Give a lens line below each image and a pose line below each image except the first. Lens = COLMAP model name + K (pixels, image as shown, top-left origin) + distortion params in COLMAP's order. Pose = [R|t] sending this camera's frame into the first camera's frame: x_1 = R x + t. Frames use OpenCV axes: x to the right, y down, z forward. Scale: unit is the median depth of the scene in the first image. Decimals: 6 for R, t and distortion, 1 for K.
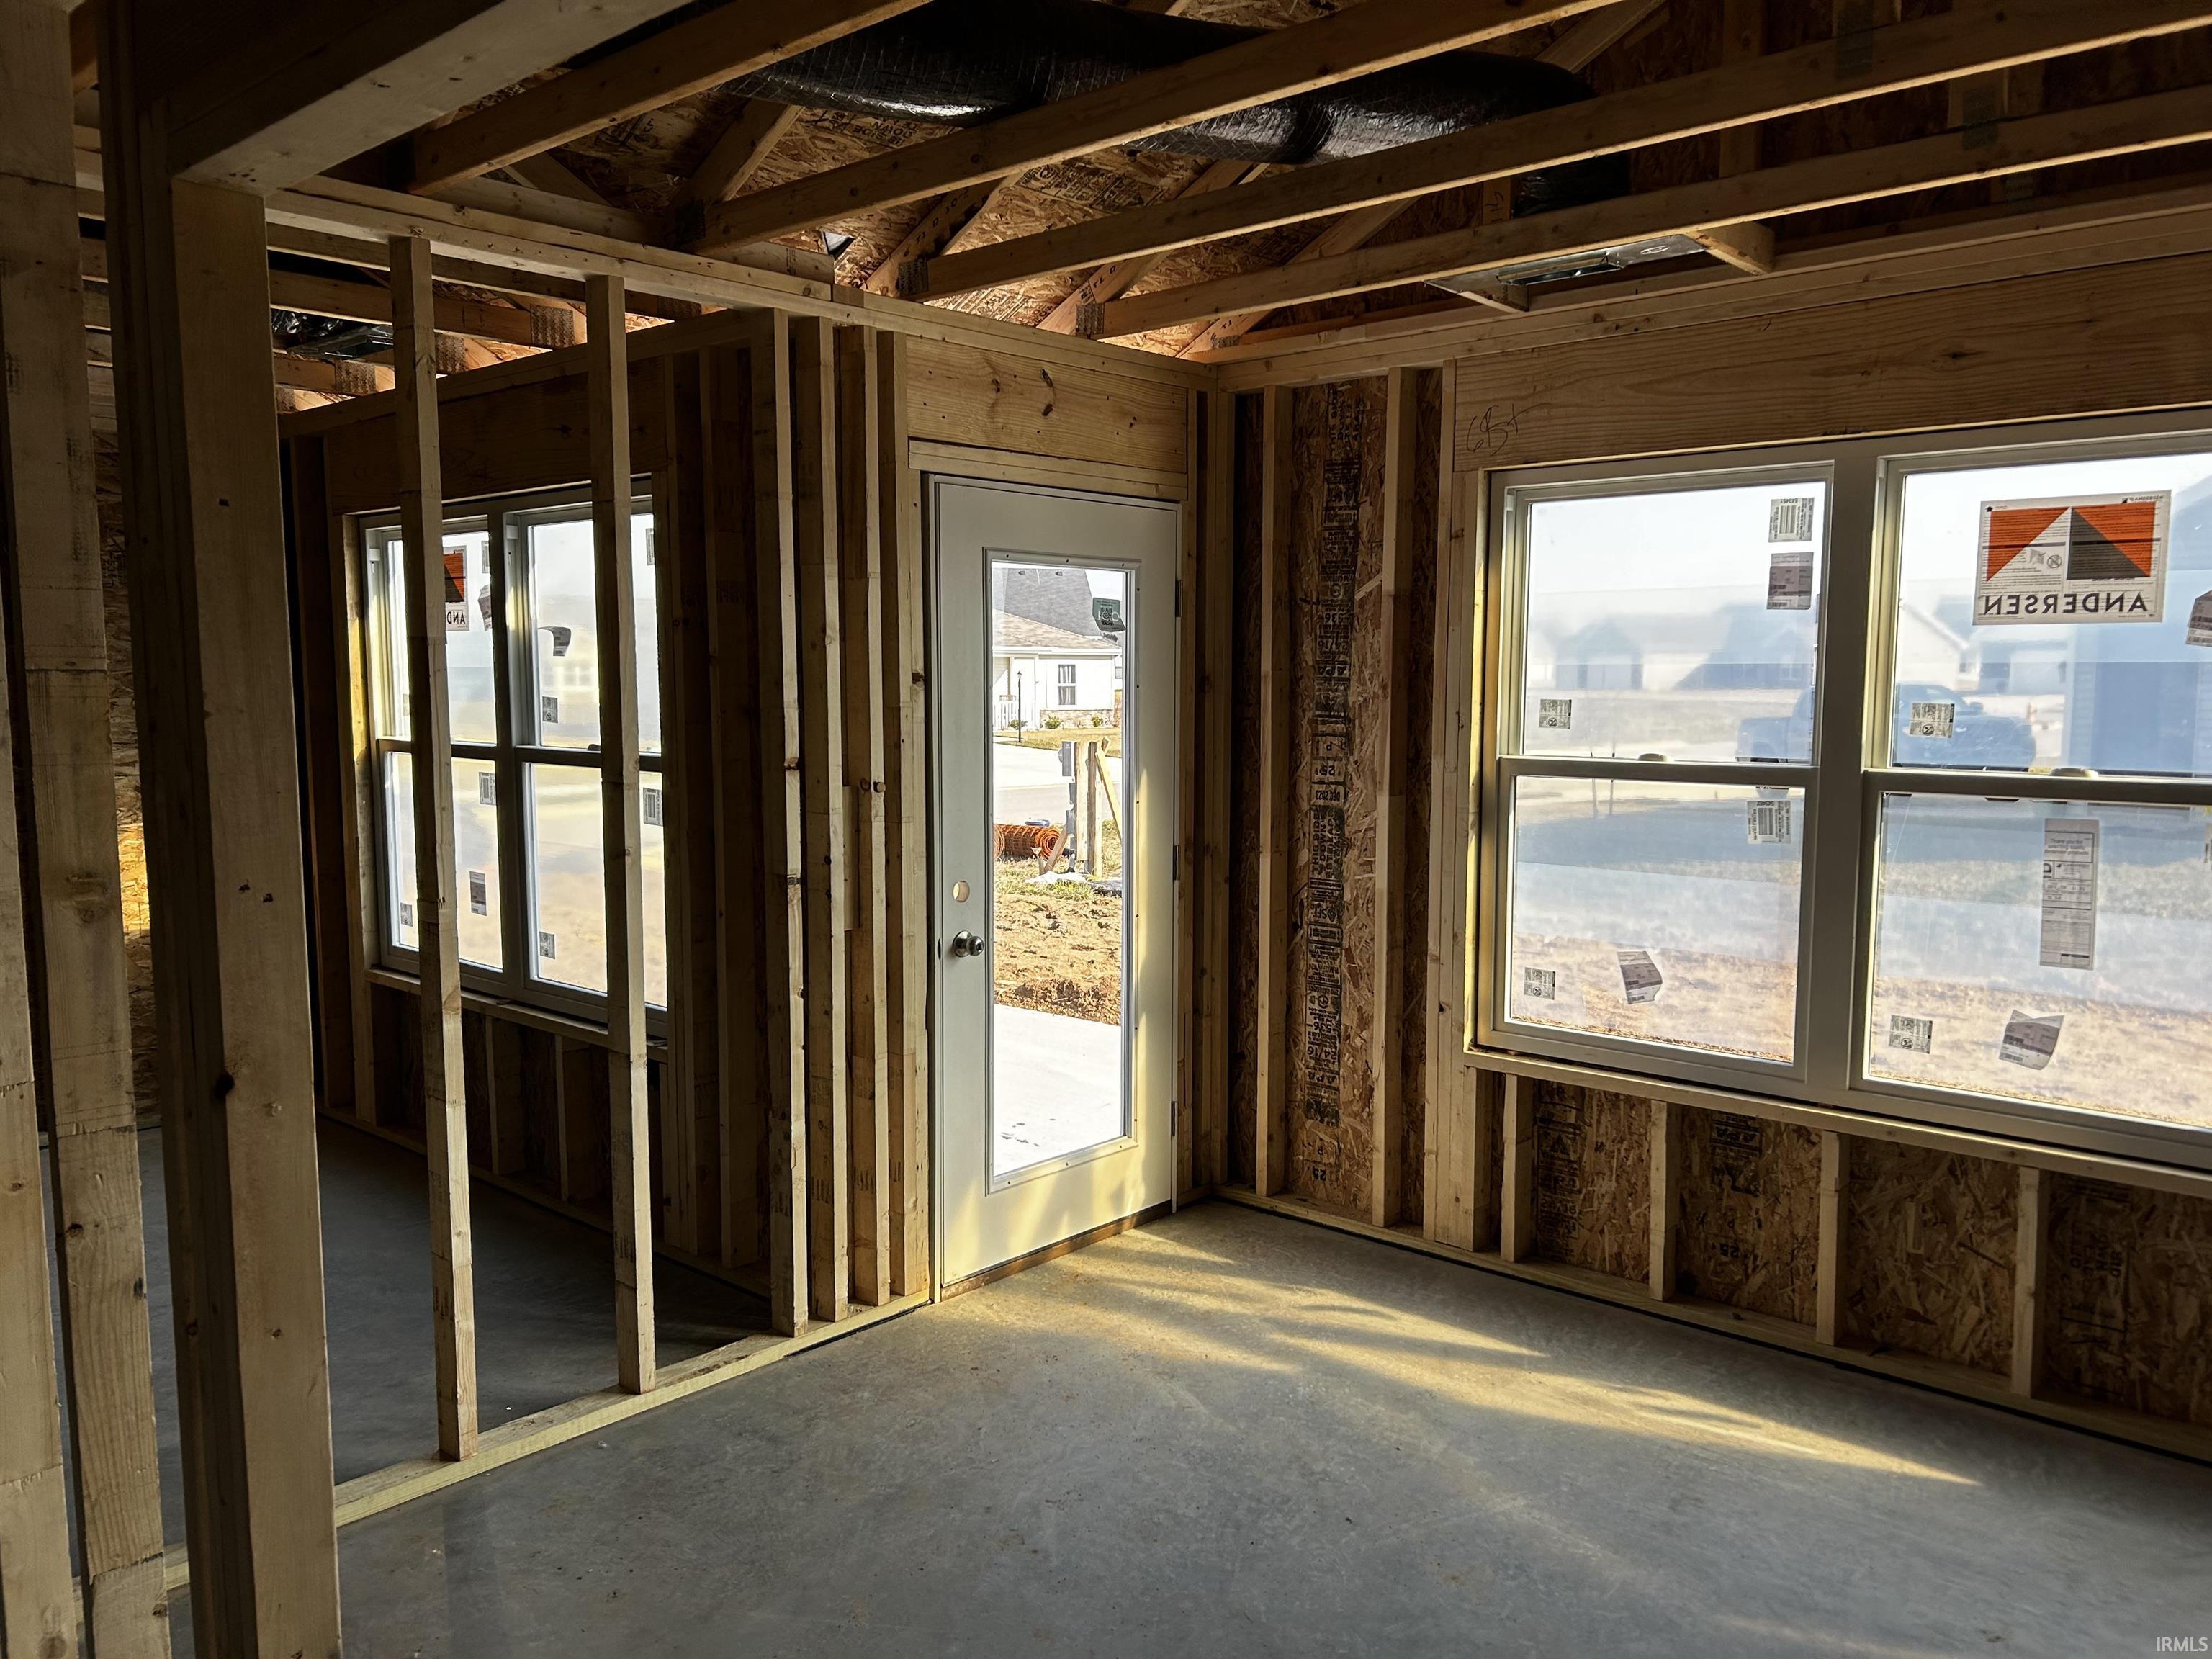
lens RADIAL K [[1664.7, 0, 1112.9], [0, 1664.7, 848.0], [0, 0, 1]] dist [0.038561, -0.035751]
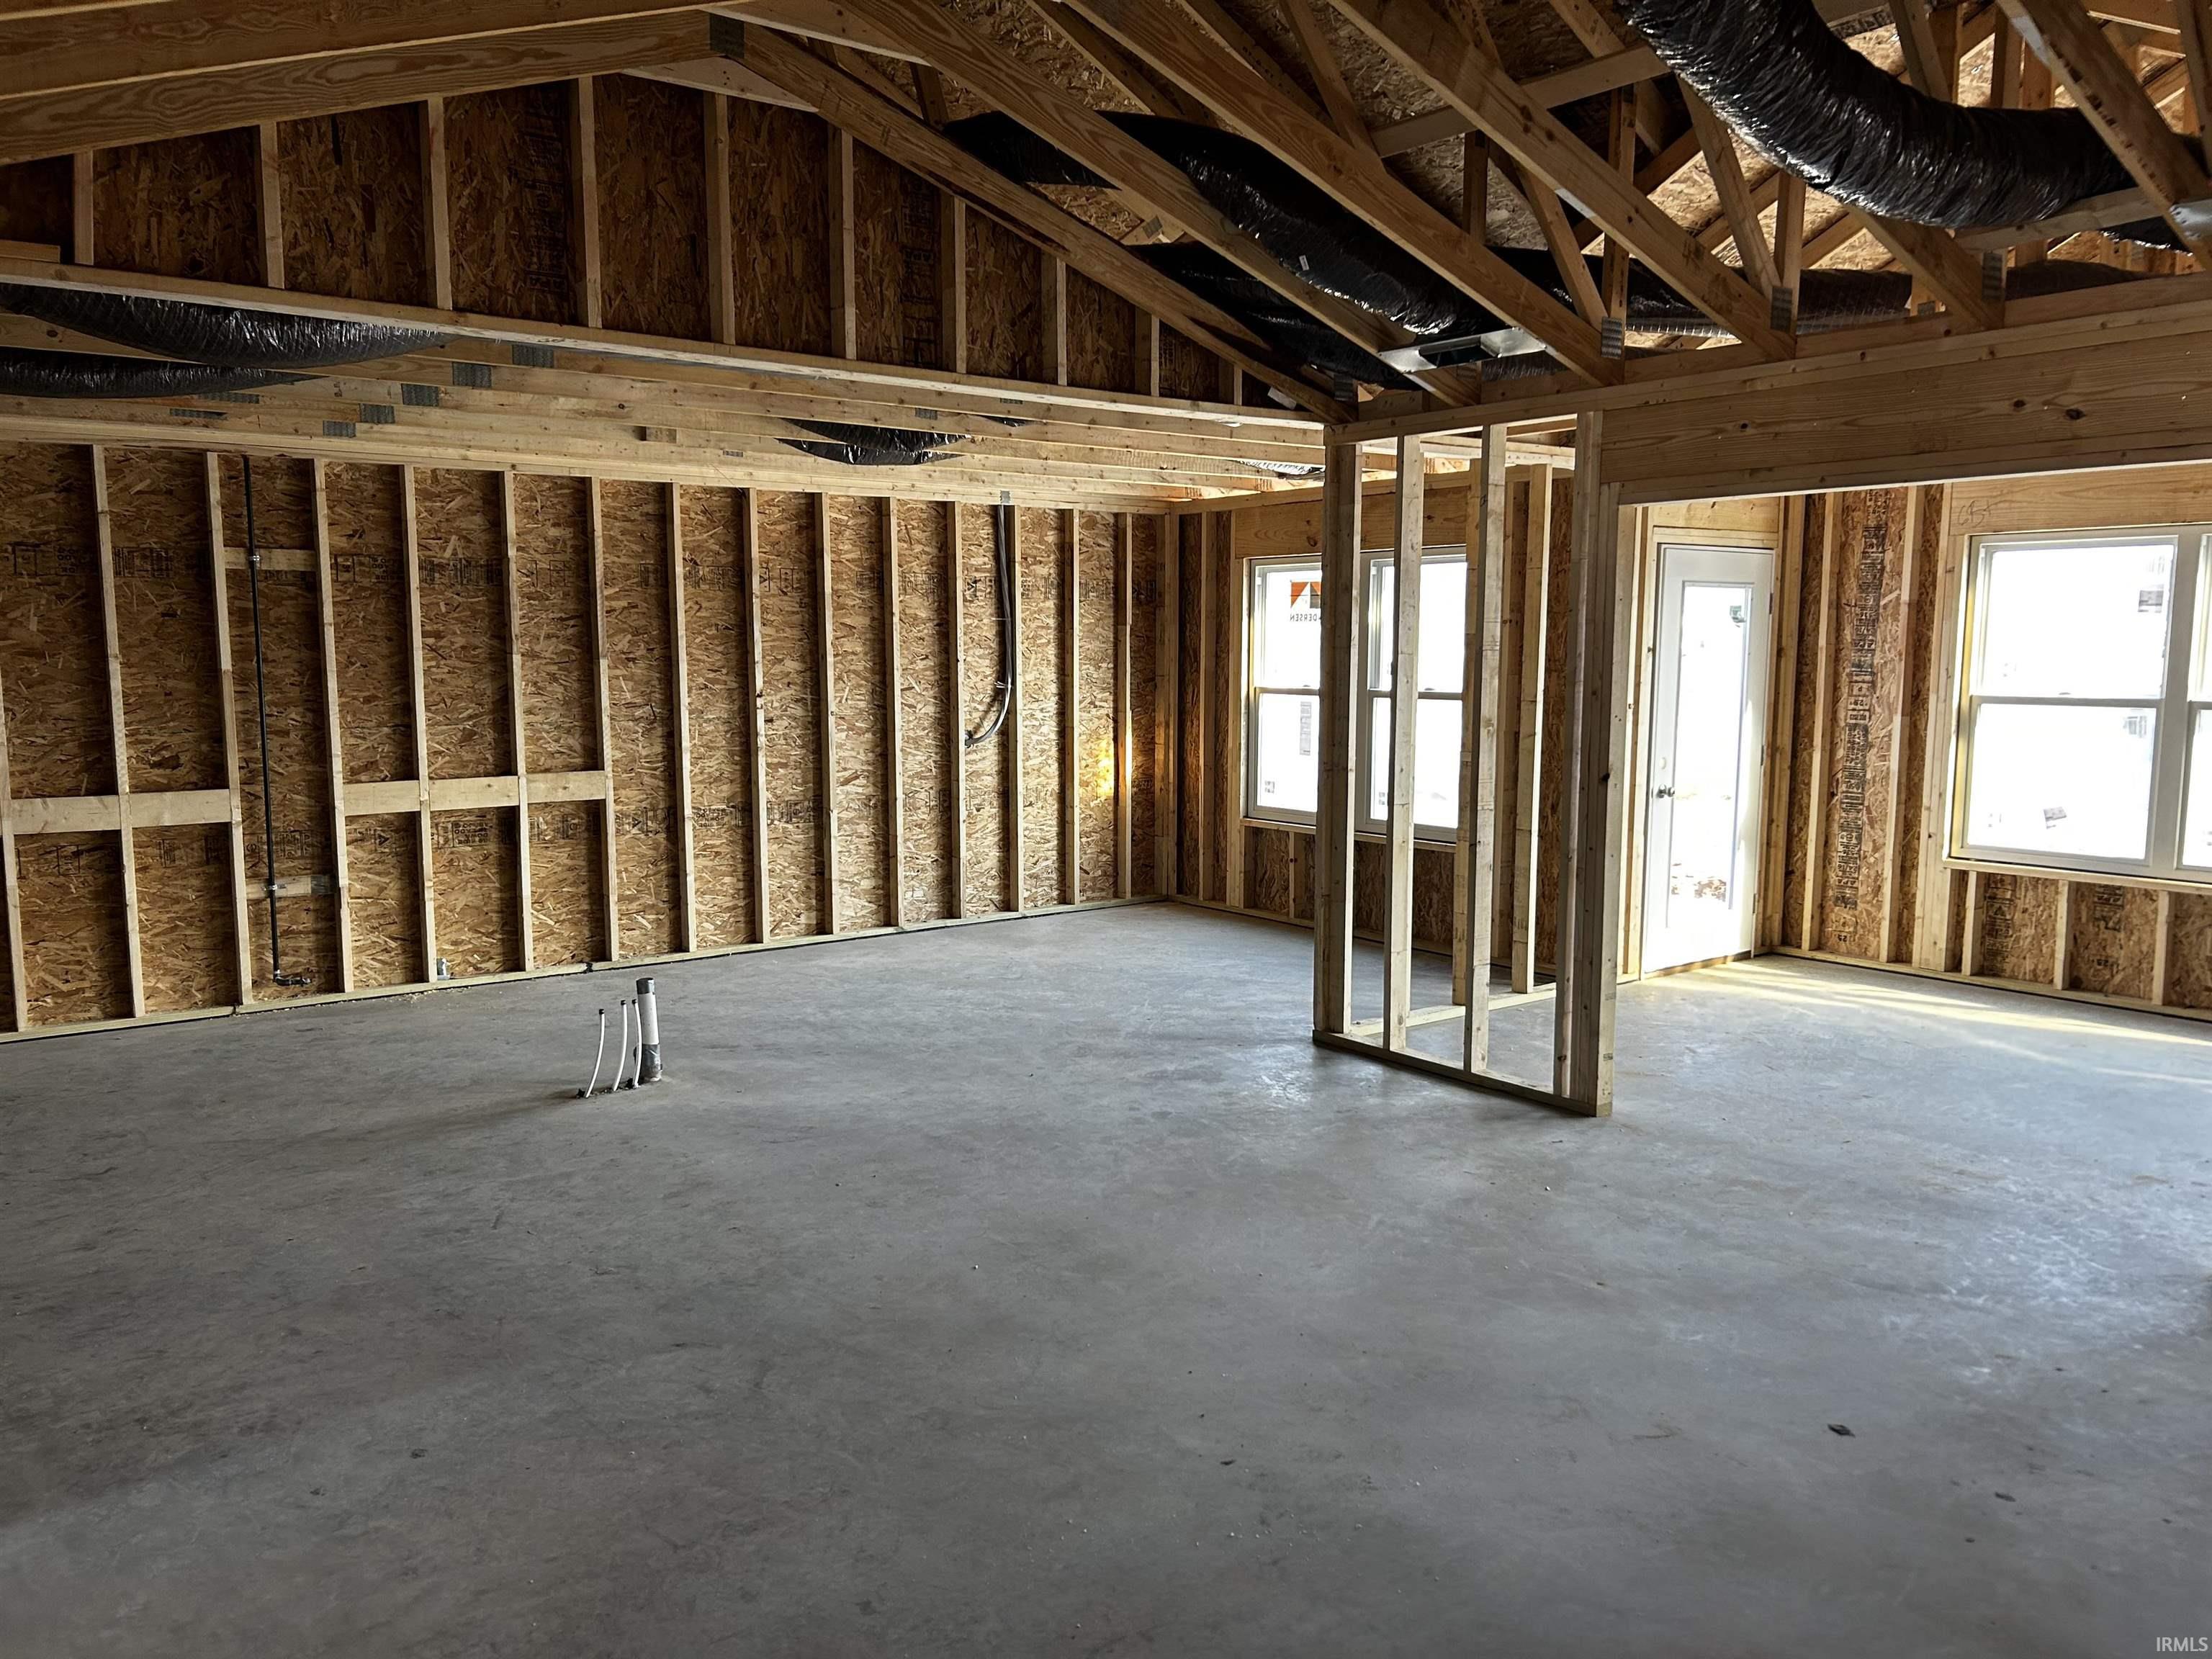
lens RADIAL K [[1664.7, 0, 1118.3], [0, 1664.7, 856.8], [0, 0, 1]] dist [0.038561, -0.035751]
pose [[0.984830, 0.022579, -0.172048, -0.345673], [-0.018636, 0.999526, 0.024503, 0.090116], [0.172520, -0.020925, 0.984784, -0.906386]]
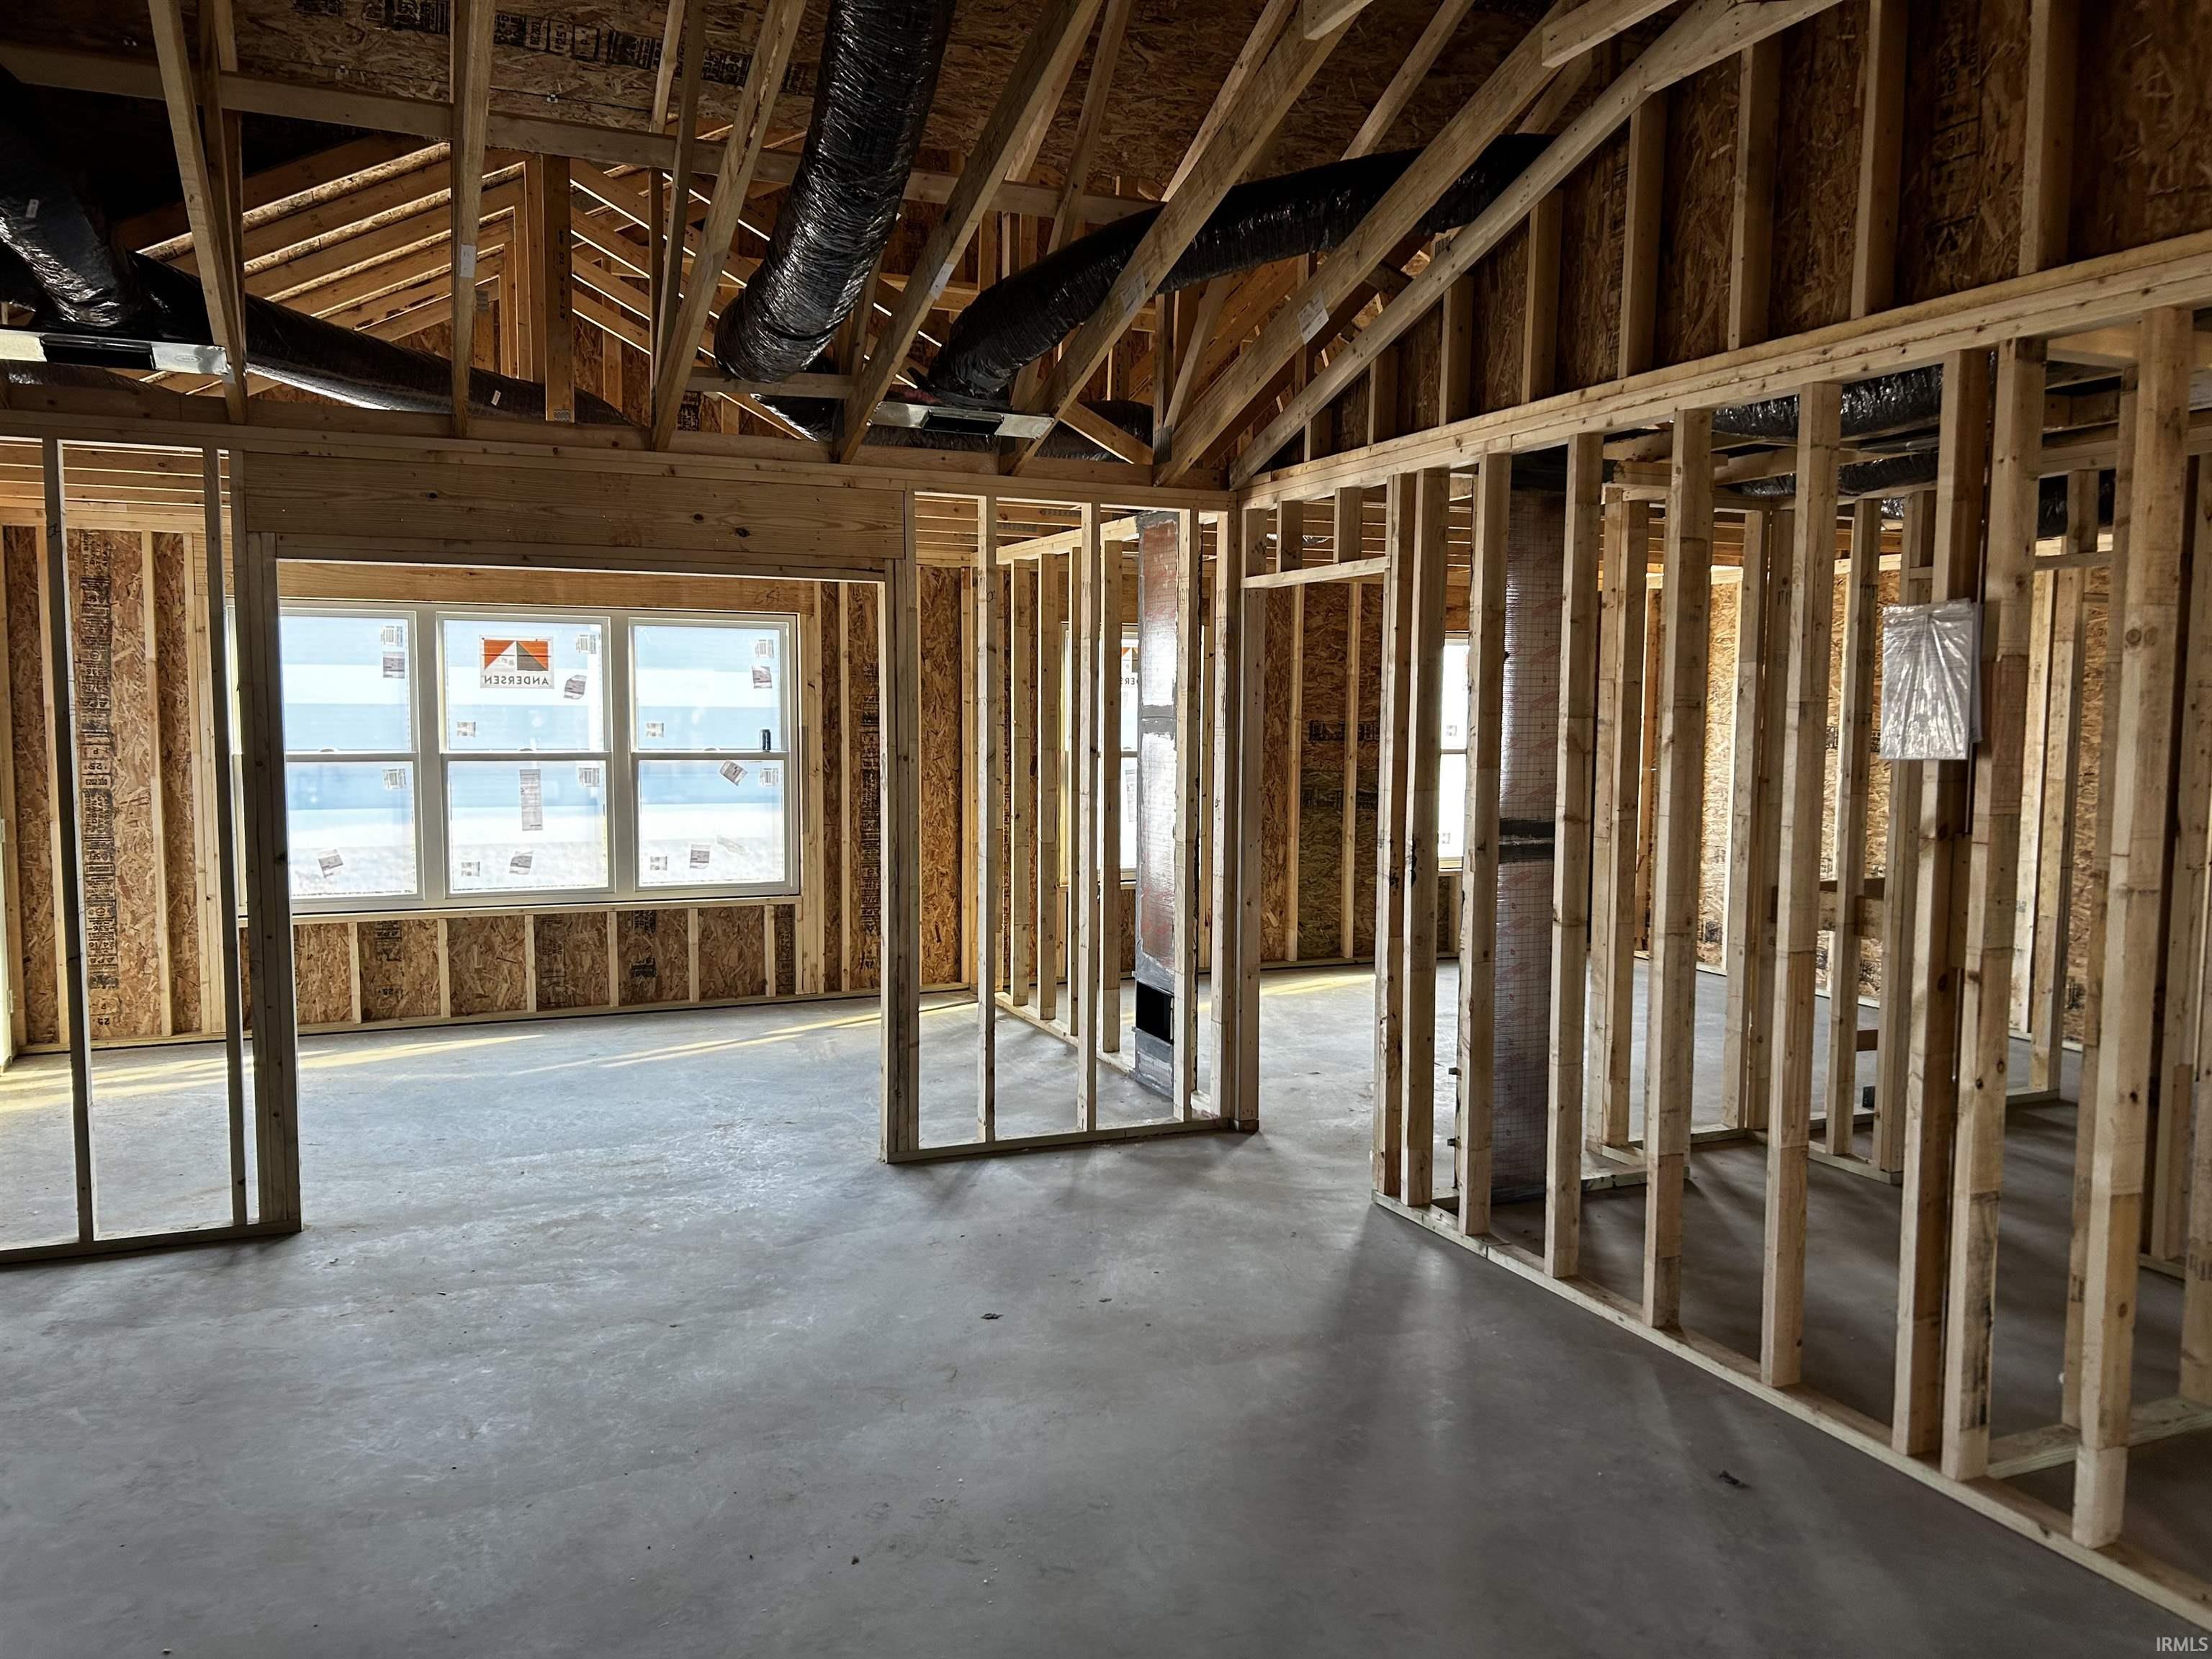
lens RADIAL K [[1664.7, 0, 1121.8], [0, 1664.7, 823.9], [0, 0, 1]] dist [0.038561, -0.035751]
pose [[0.403986, -0.065004, 0.912453, -1.009380], [0.089385, 0.995504, 0.031346, 0.048739], [-0.910388, 0.068896, 0.407980, -0.591793]]
